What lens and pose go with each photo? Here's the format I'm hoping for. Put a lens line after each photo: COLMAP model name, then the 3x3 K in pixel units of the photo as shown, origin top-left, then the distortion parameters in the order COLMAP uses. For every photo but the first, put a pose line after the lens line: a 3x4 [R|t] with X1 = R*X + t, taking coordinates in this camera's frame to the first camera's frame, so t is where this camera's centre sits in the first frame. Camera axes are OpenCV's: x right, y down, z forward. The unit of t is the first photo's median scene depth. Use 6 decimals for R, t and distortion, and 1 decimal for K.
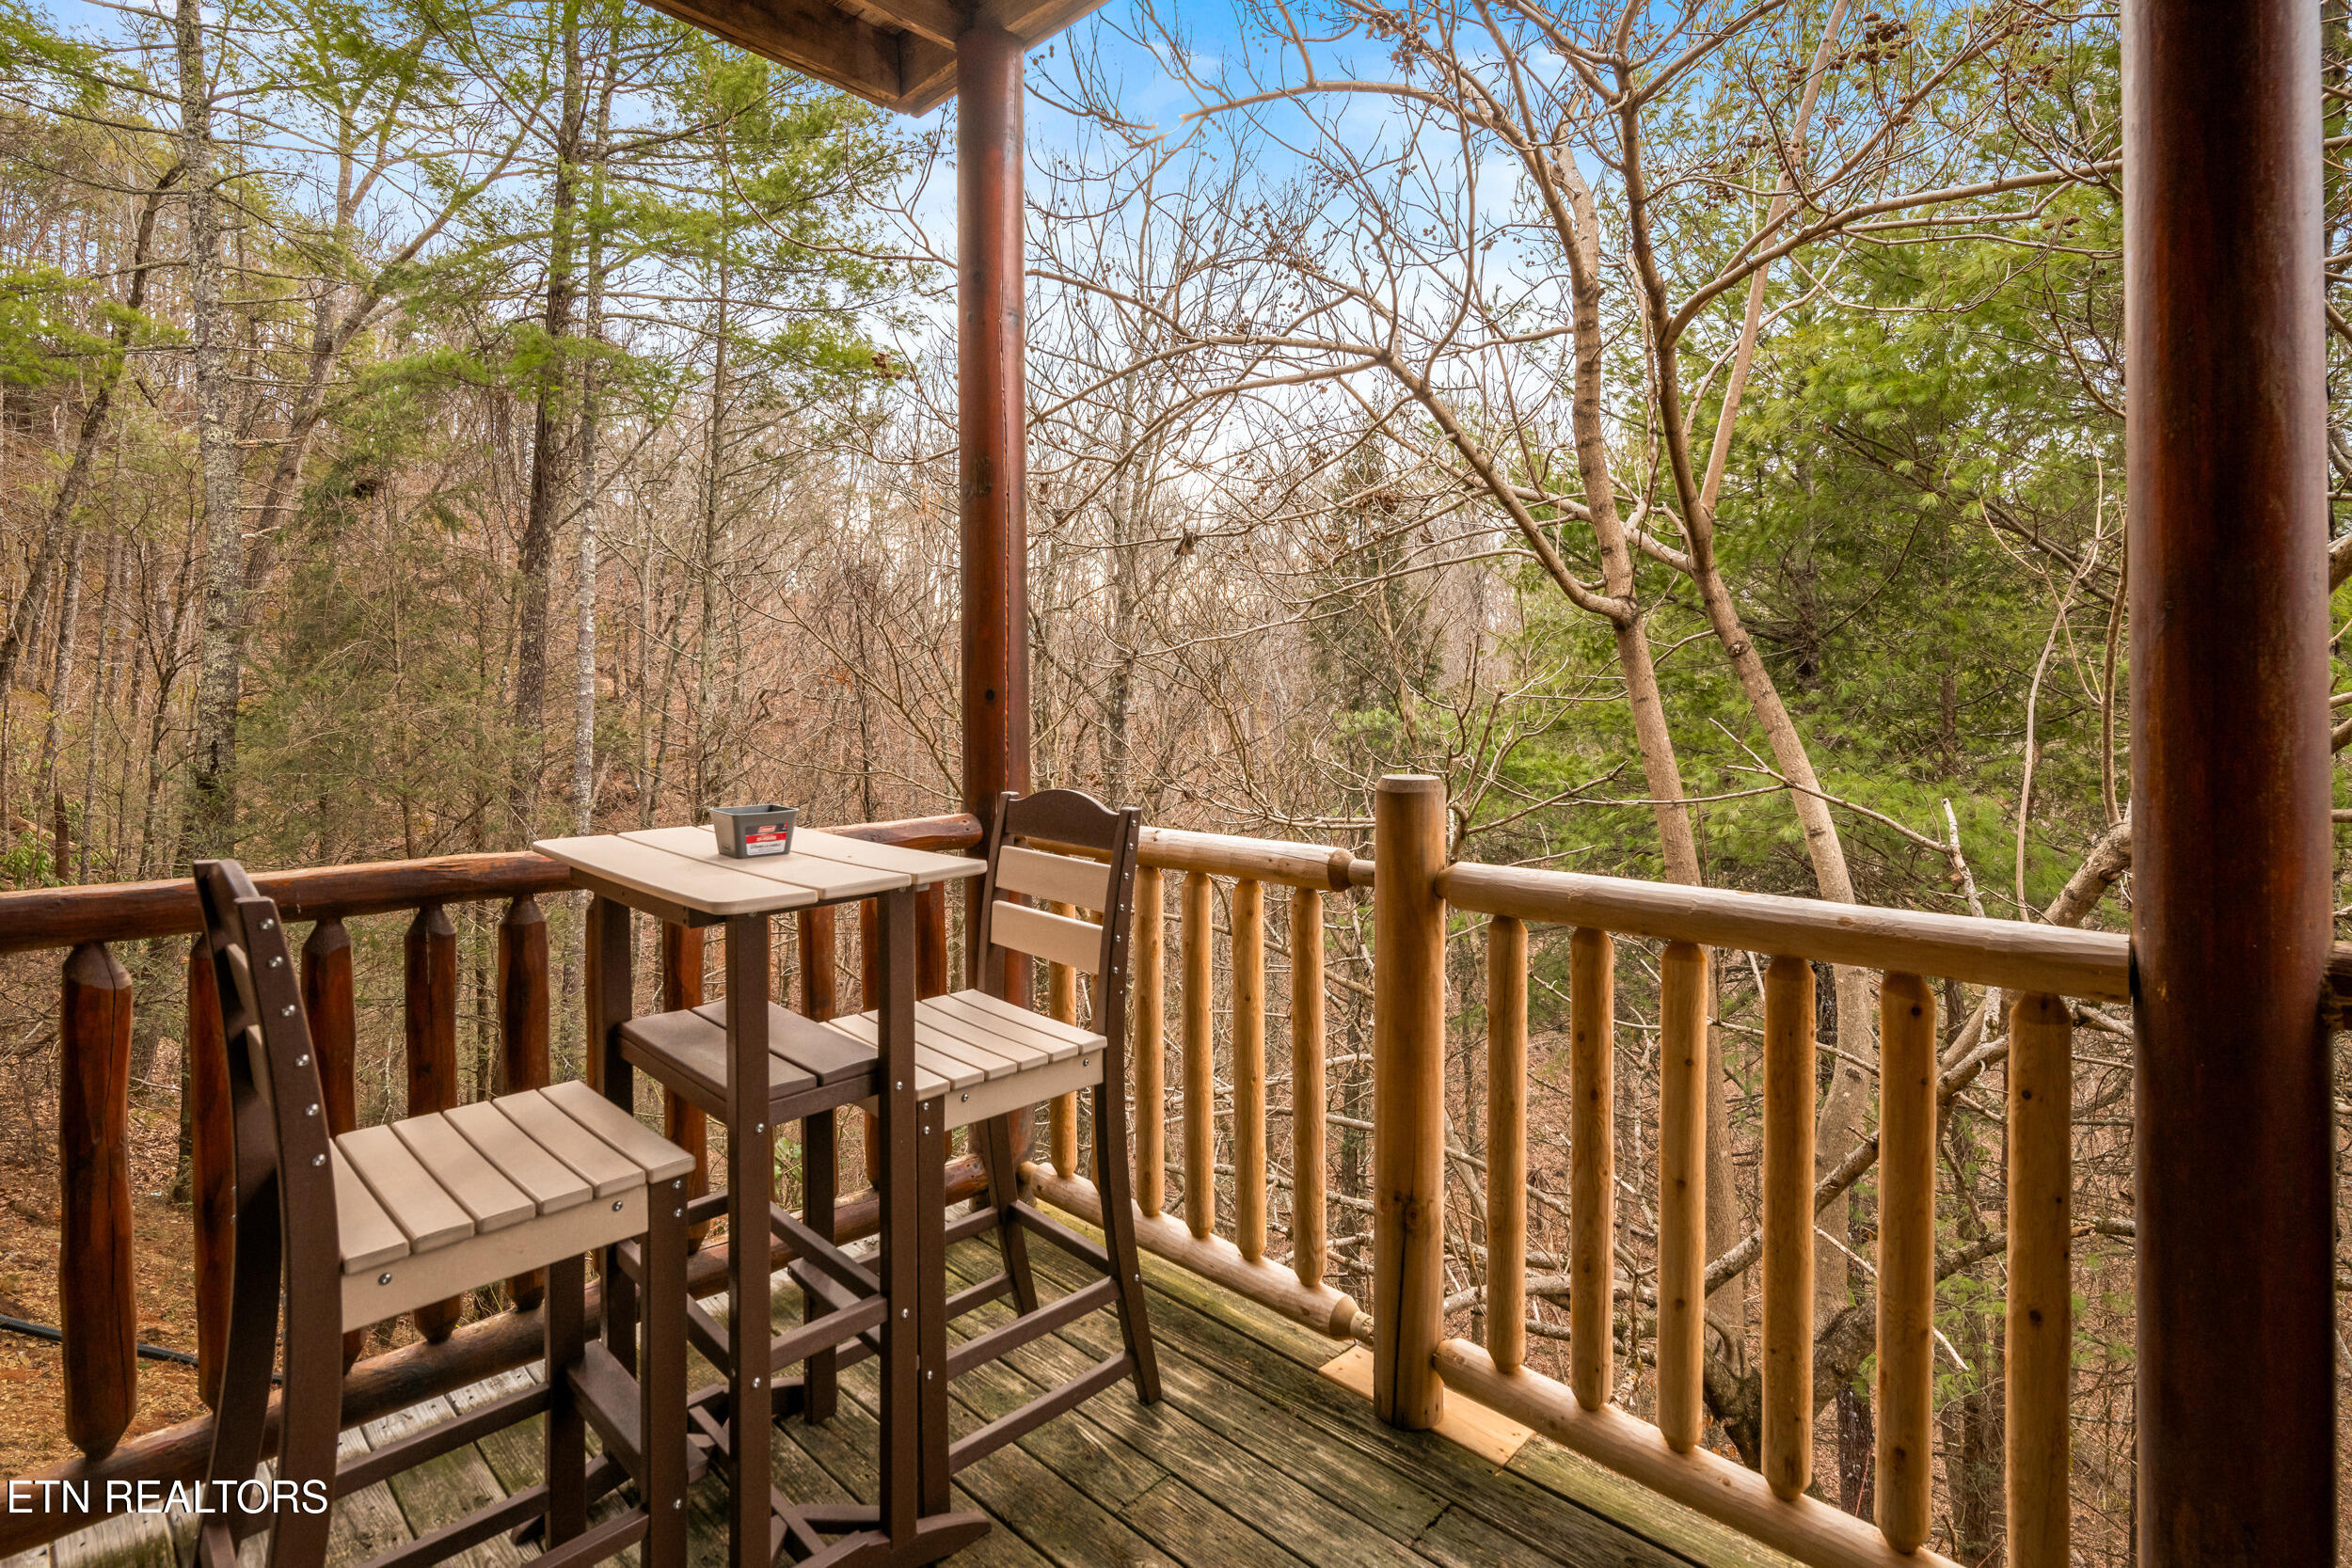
lens RADIAL K [[1155.0, 0, 1184.2], [0, 1155.0, 697.2], [0, 0, 1]] dist [0.001478, -0.000393]
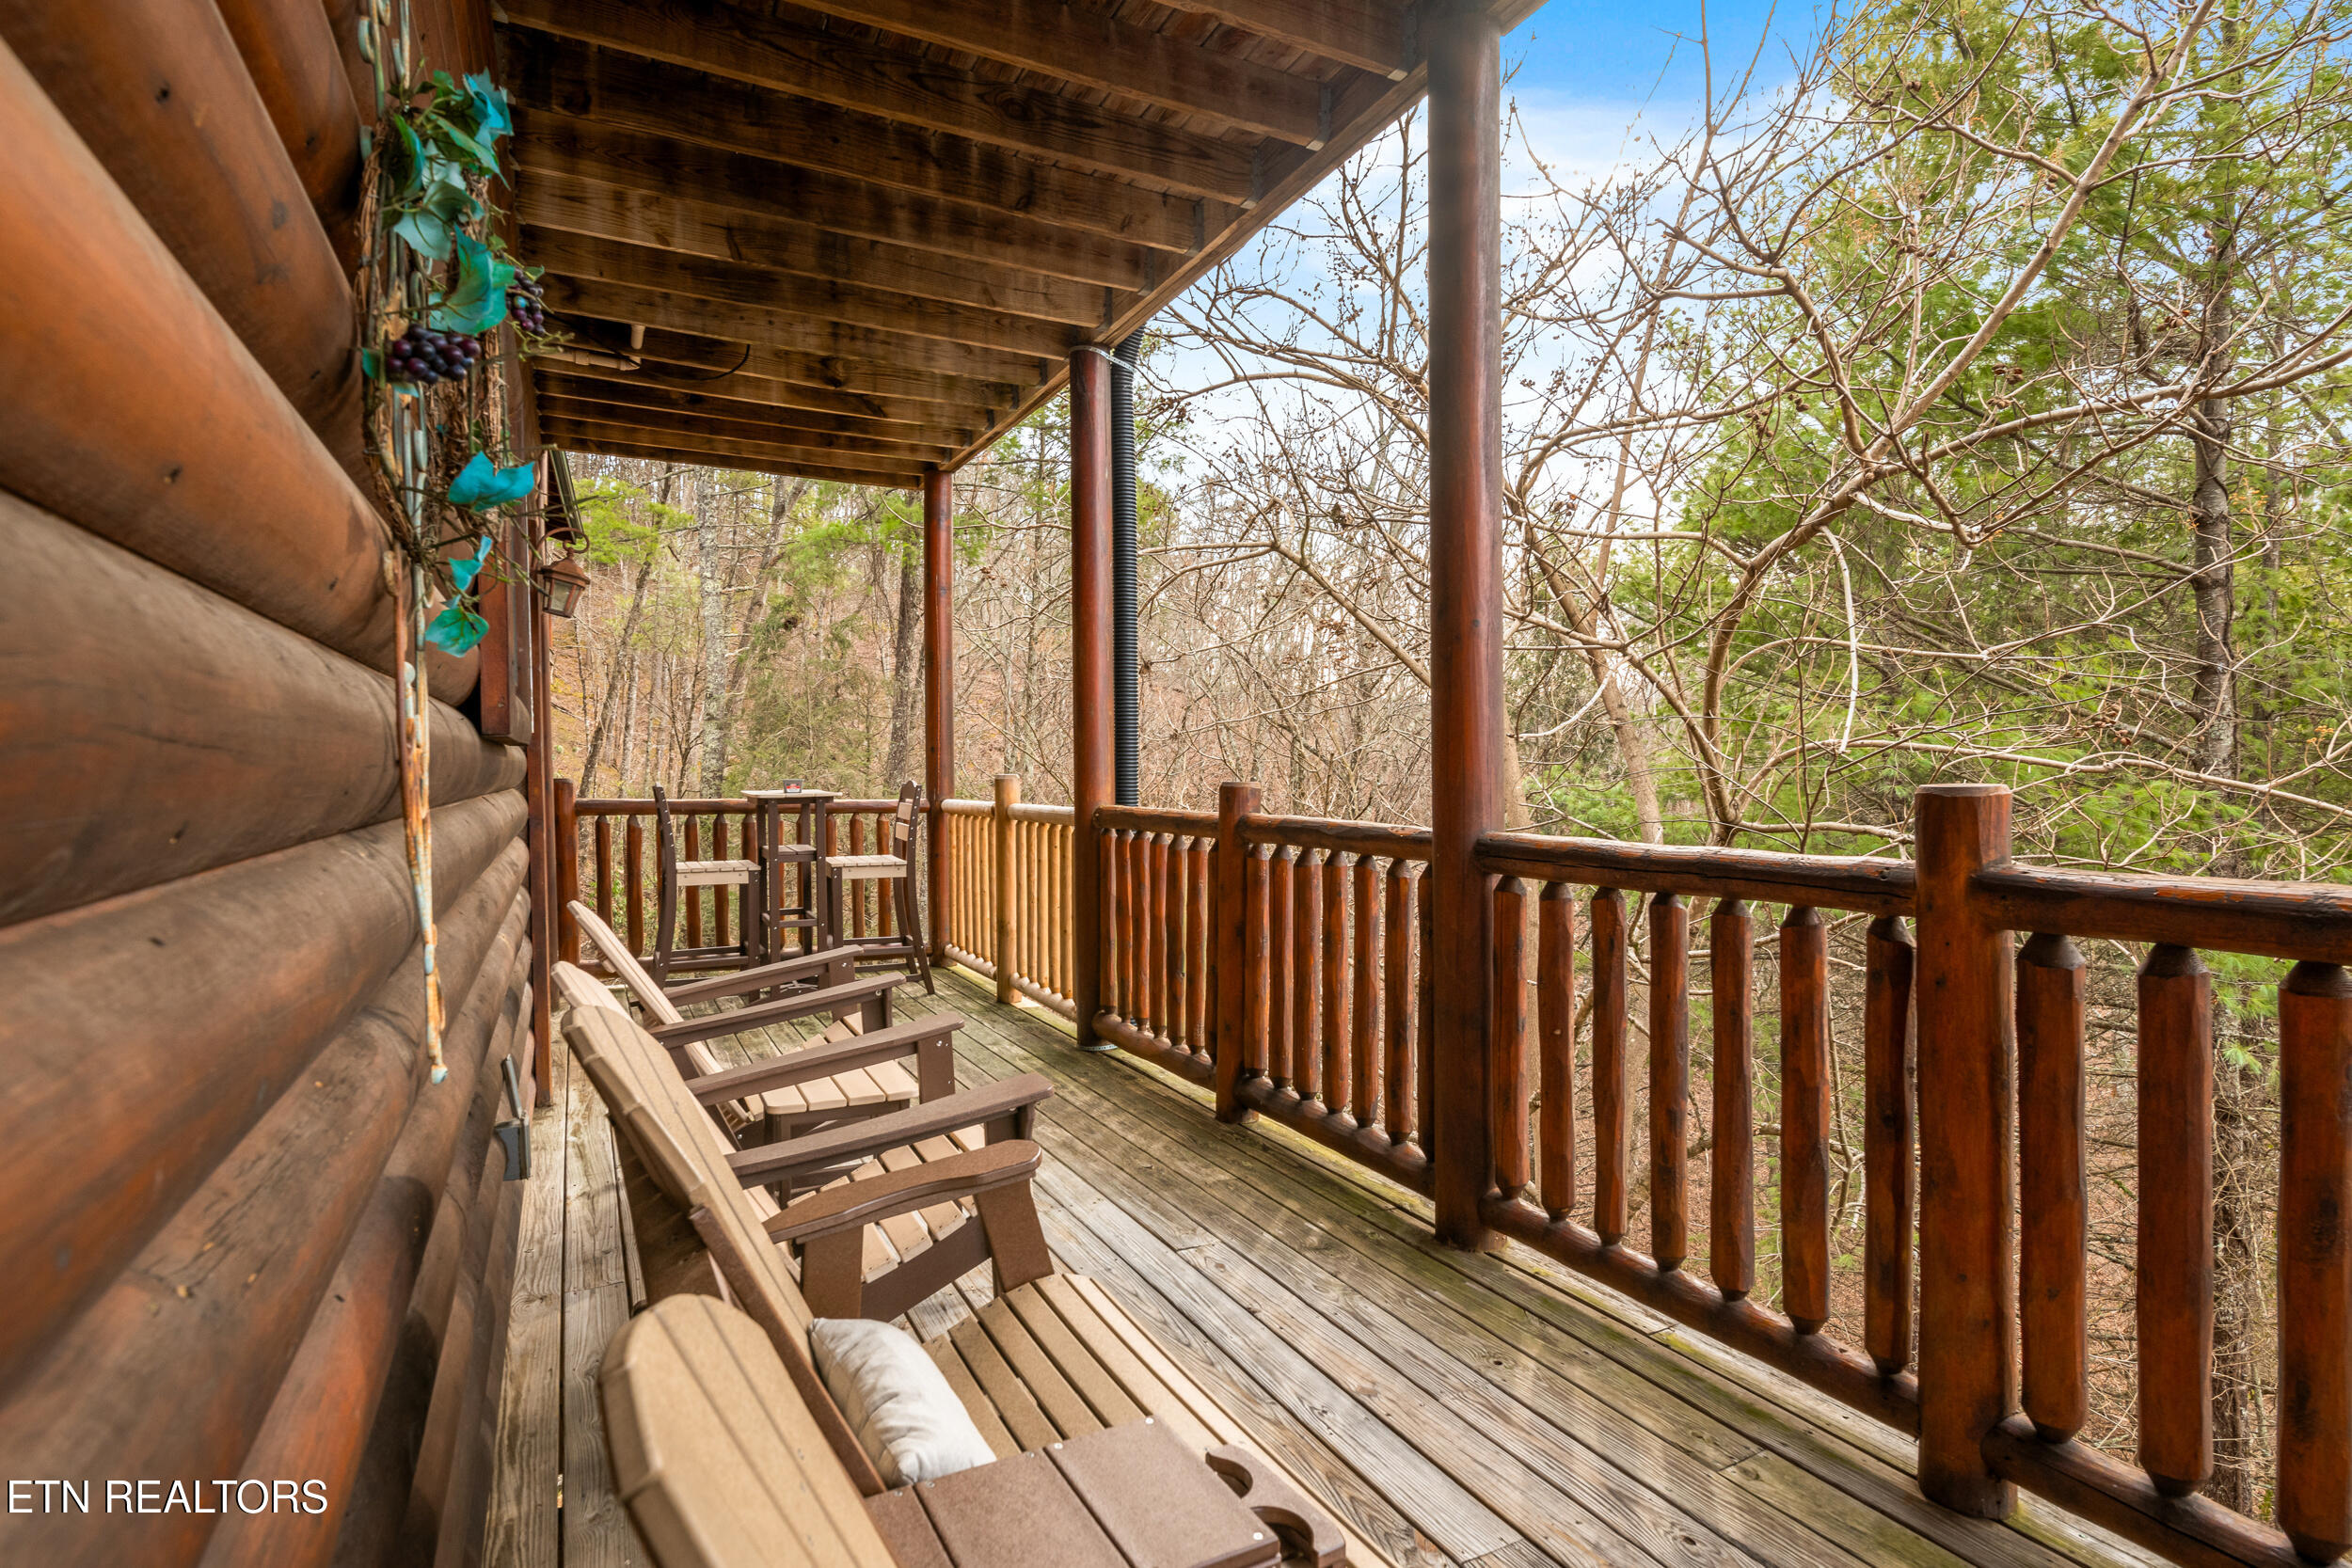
lens RADIAL K [[1155.0, 0, 1175.8], [0, 1155.0, 792.0], [0, 0, 1]] dist [0.001478, -0.000393]
pose [[0.947048, 0.007984, -0.320994, 0.186776], [-0.003430, 0.999885, 0.014753, 0.008259], [0.321075, -0.012871, 0.946966, -0.192532]]
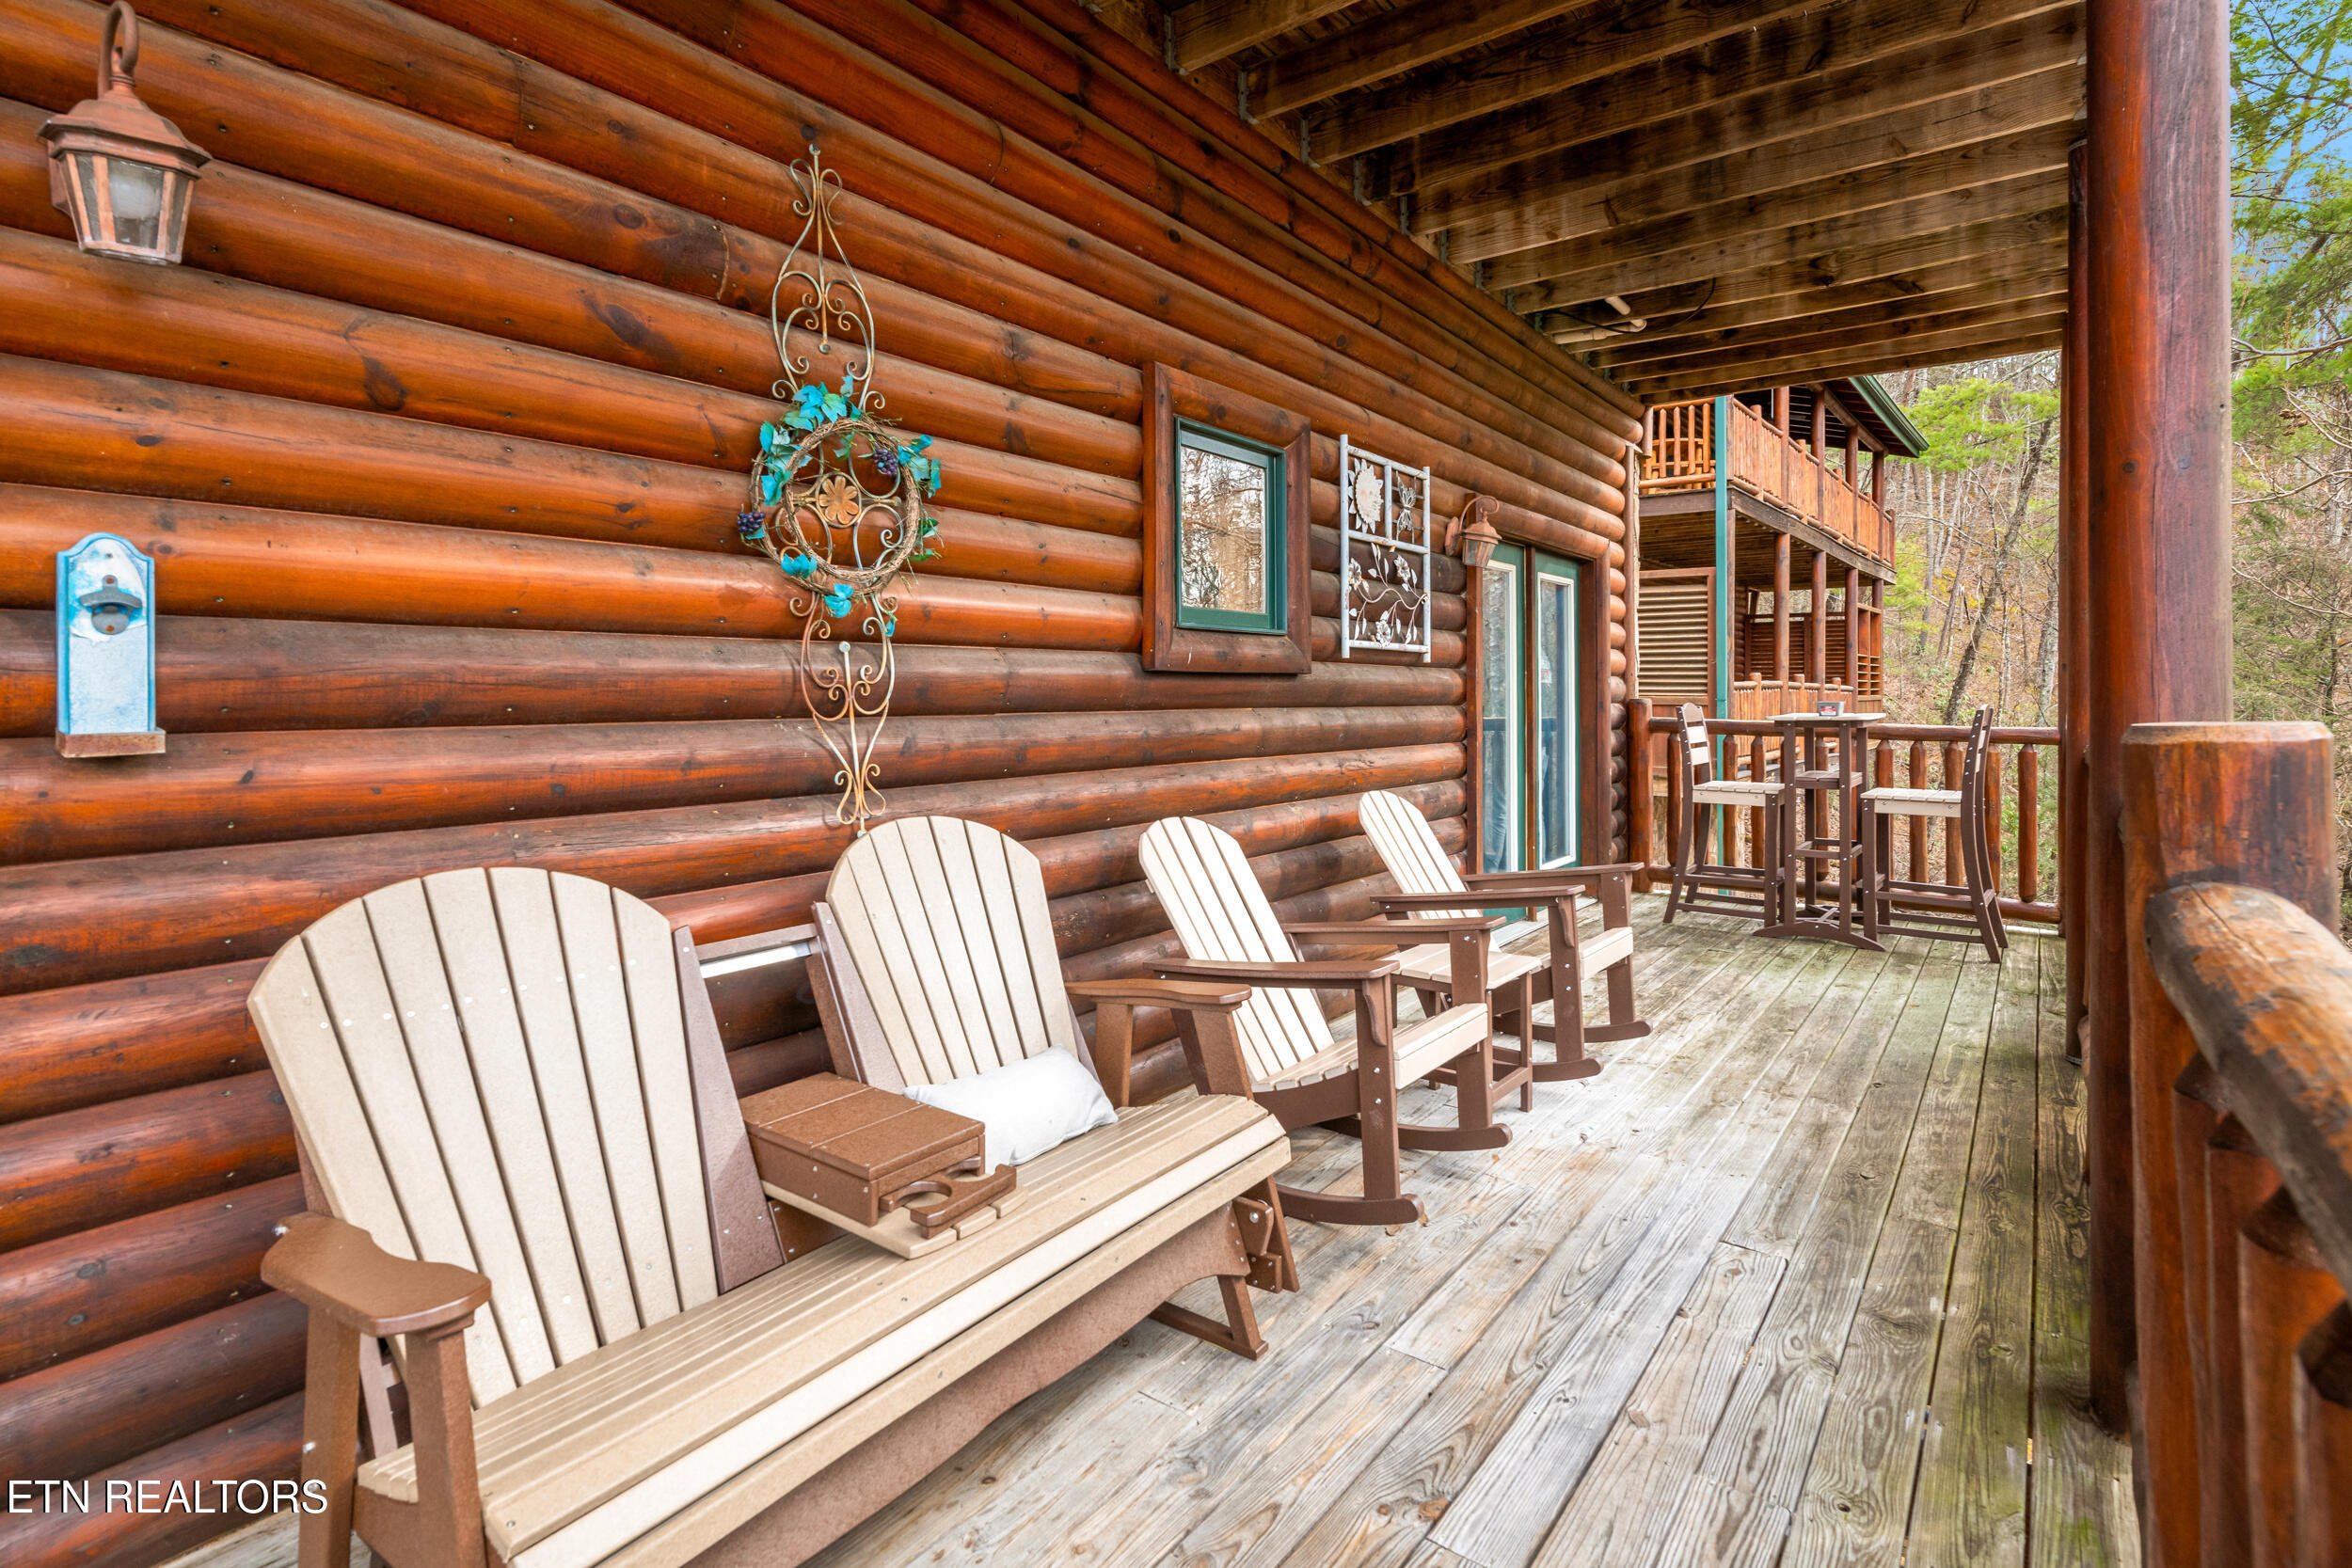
lens RADIAL K [[1155.0, 0, 1181.2], [0, 1155.0, 674.1], [0, 0, 1]] dist [0.001478, -0.000393]
pose [[0.123778, -0.012940, -0.992226, 0.270461], [-0.005669, 0.999889, -0.013747, 0.007746], [0.992294, 0.007326, 0.123690, -0.122273]]
